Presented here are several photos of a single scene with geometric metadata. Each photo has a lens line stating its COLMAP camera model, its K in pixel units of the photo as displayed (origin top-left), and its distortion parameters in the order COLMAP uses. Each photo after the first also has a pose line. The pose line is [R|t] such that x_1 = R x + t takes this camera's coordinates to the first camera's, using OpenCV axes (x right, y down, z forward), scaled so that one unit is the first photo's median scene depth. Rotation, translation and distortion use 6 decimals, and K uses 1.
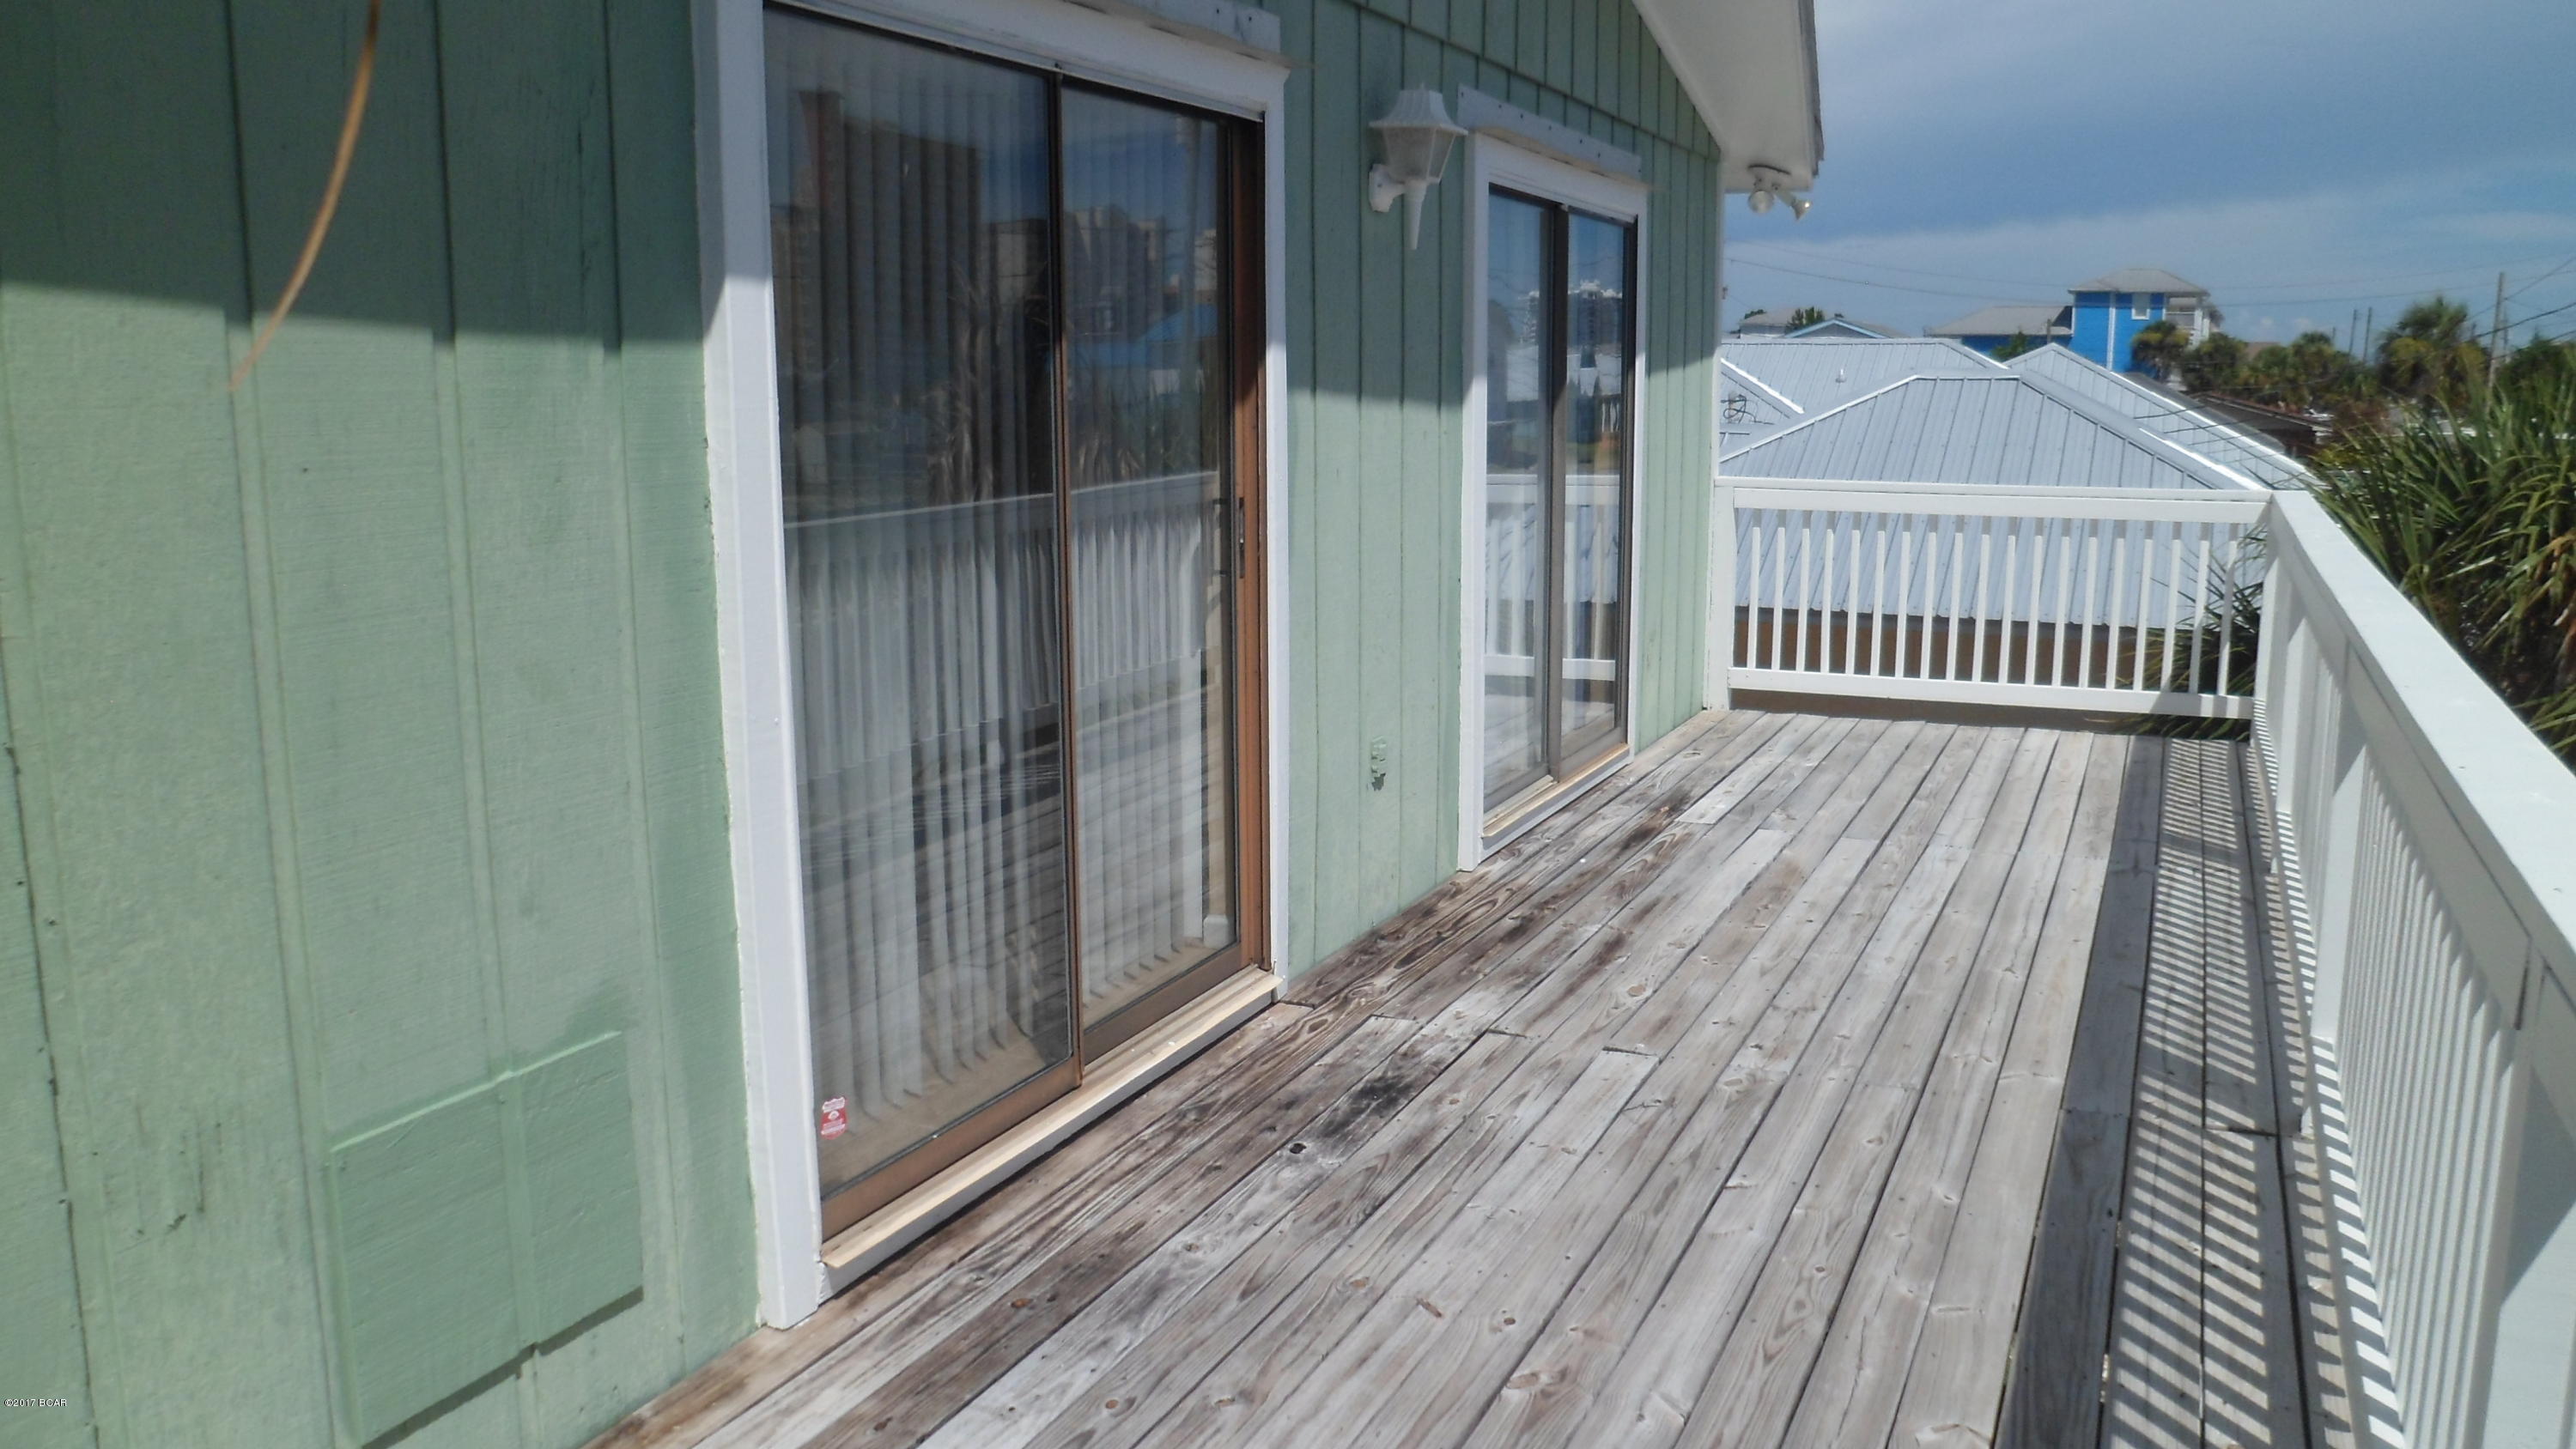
lens RADIAL K [[2013.2, 0, 1288.0], [0, 2013.2, 724.5], [0, 0, 1]] dist [-0.065708, 0.005622]
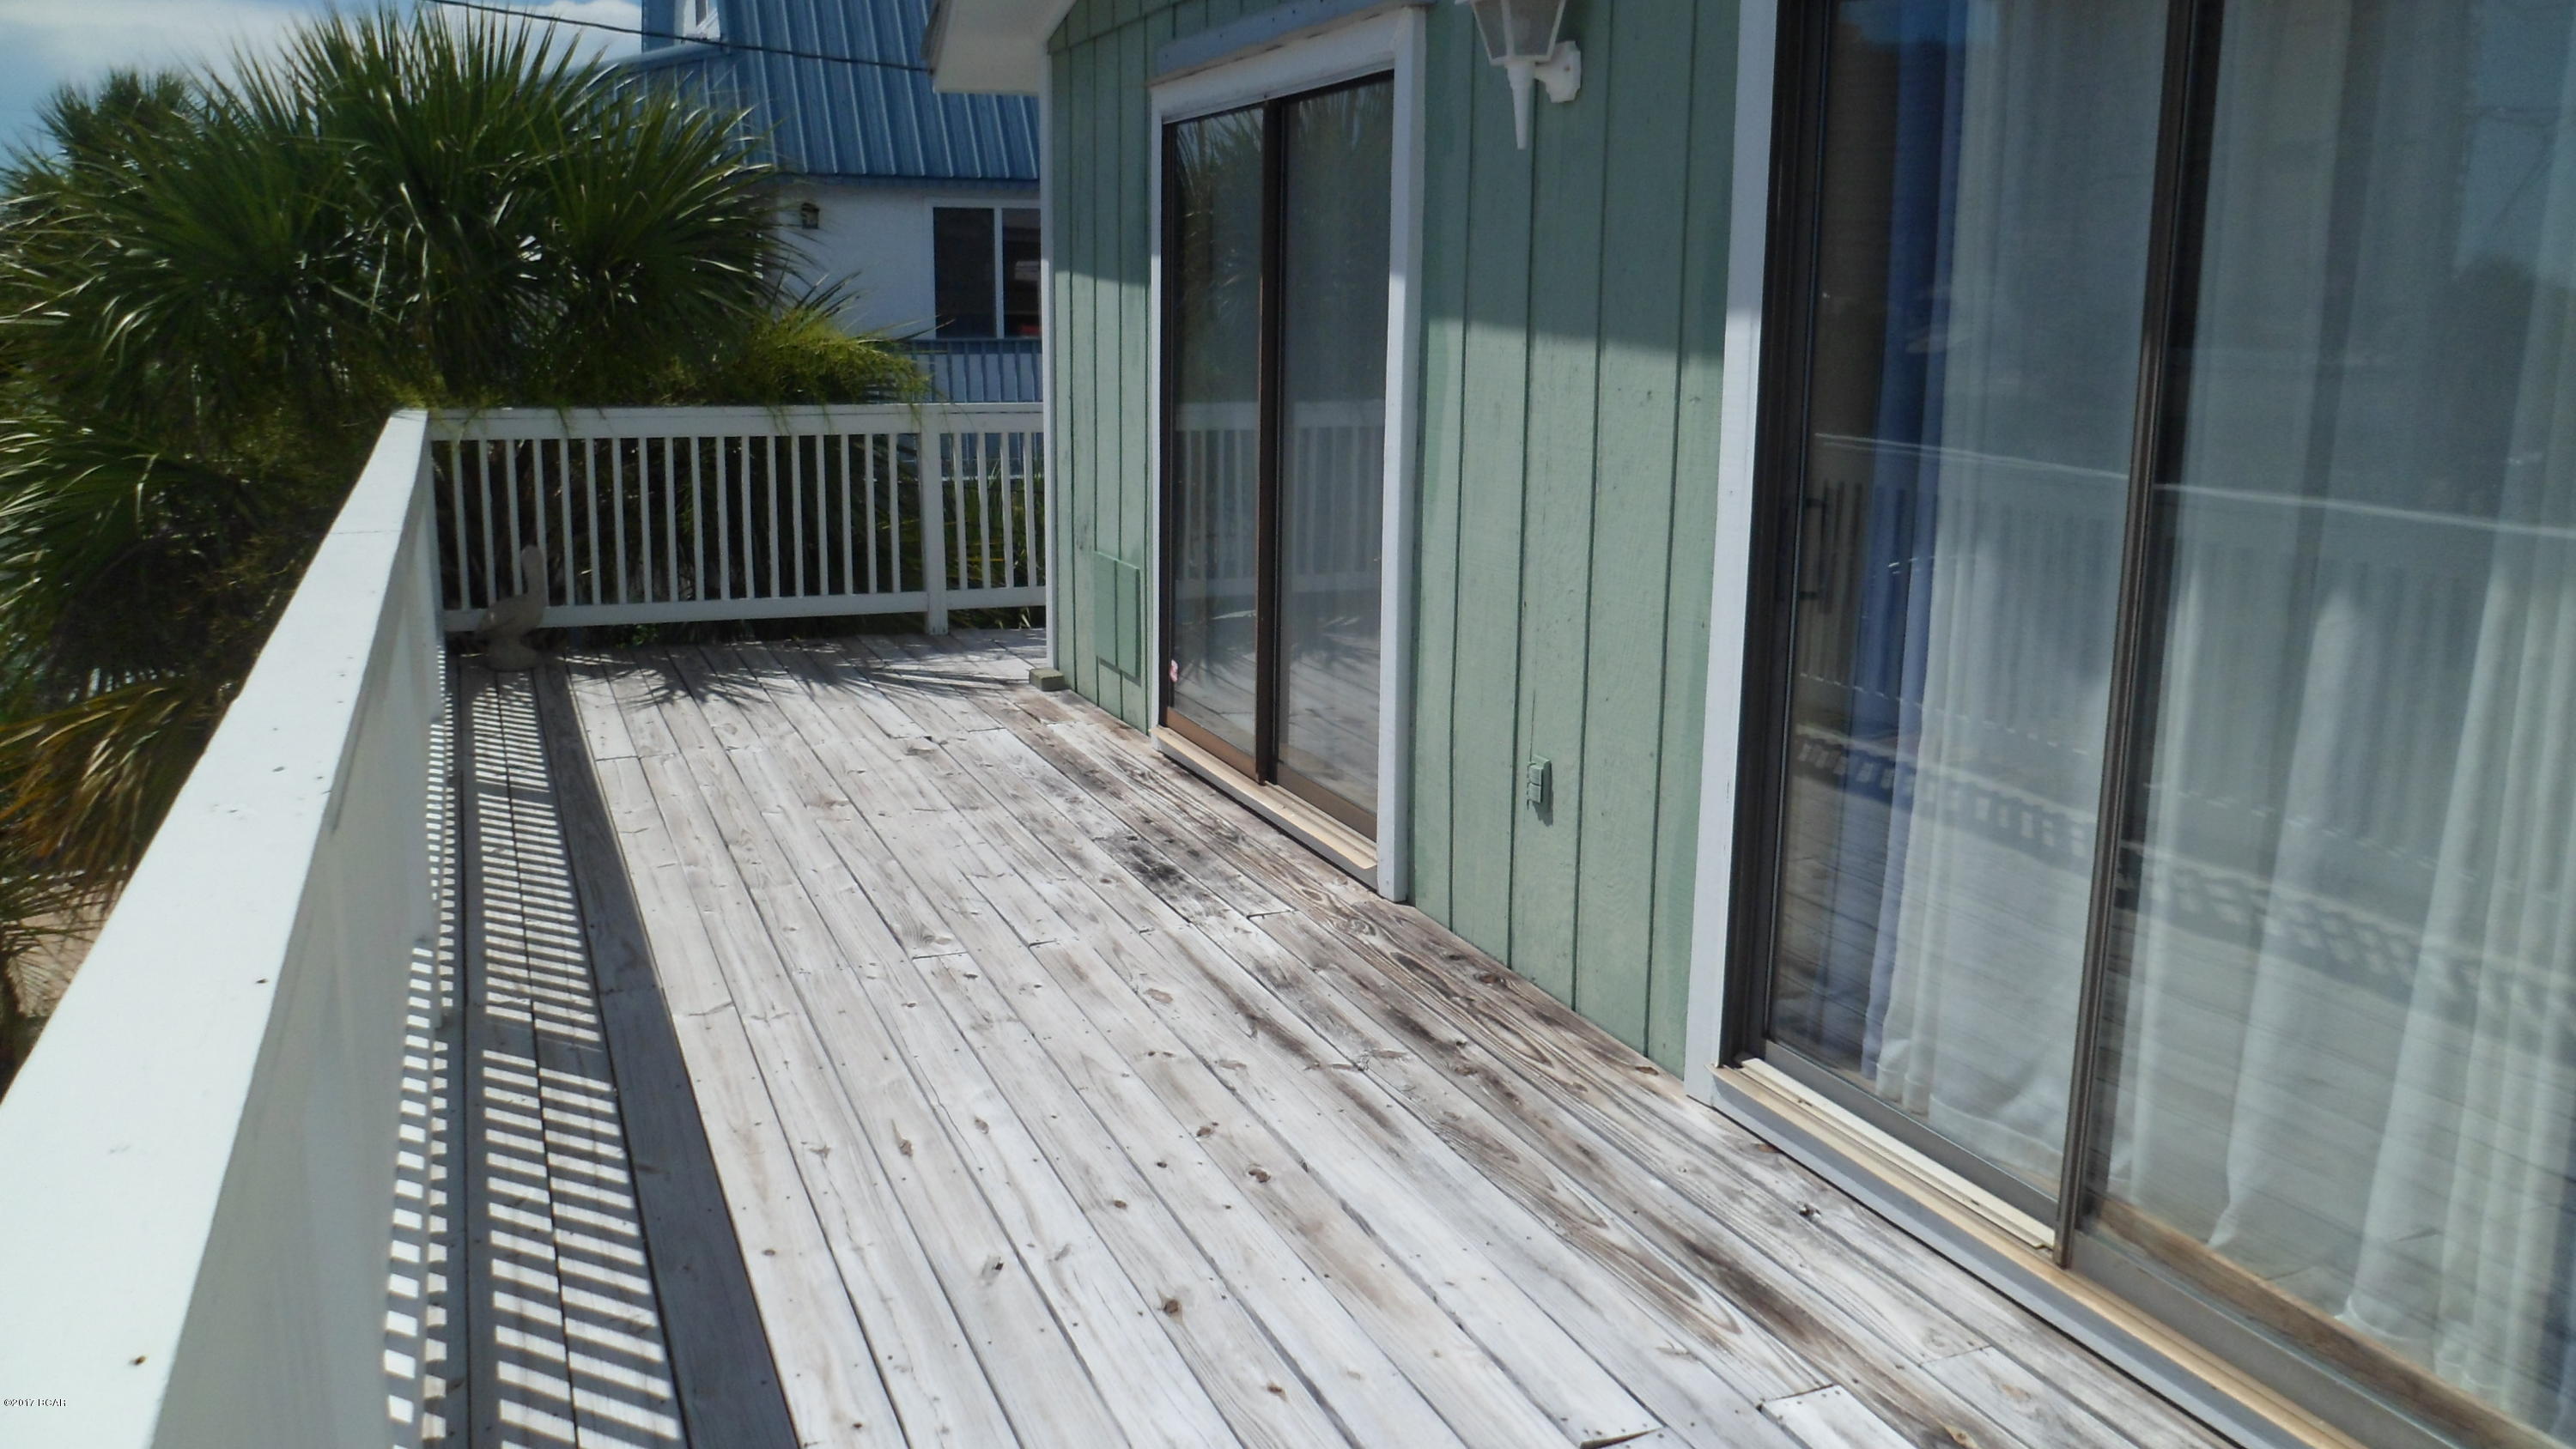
lens RADIAL K [[2013.2, 0, 1288.0], [0, 2013.2, 724.5], [0, 0, 1]] dist [-0.065708, 0.005622]
pose [[-0.690452, 0.148927, -0.707882, 0.829875], [-0.125087, 0.939256, 0.319612, -0.303771], [0.712481, 0.309224, -0.629882, 1.734090]]
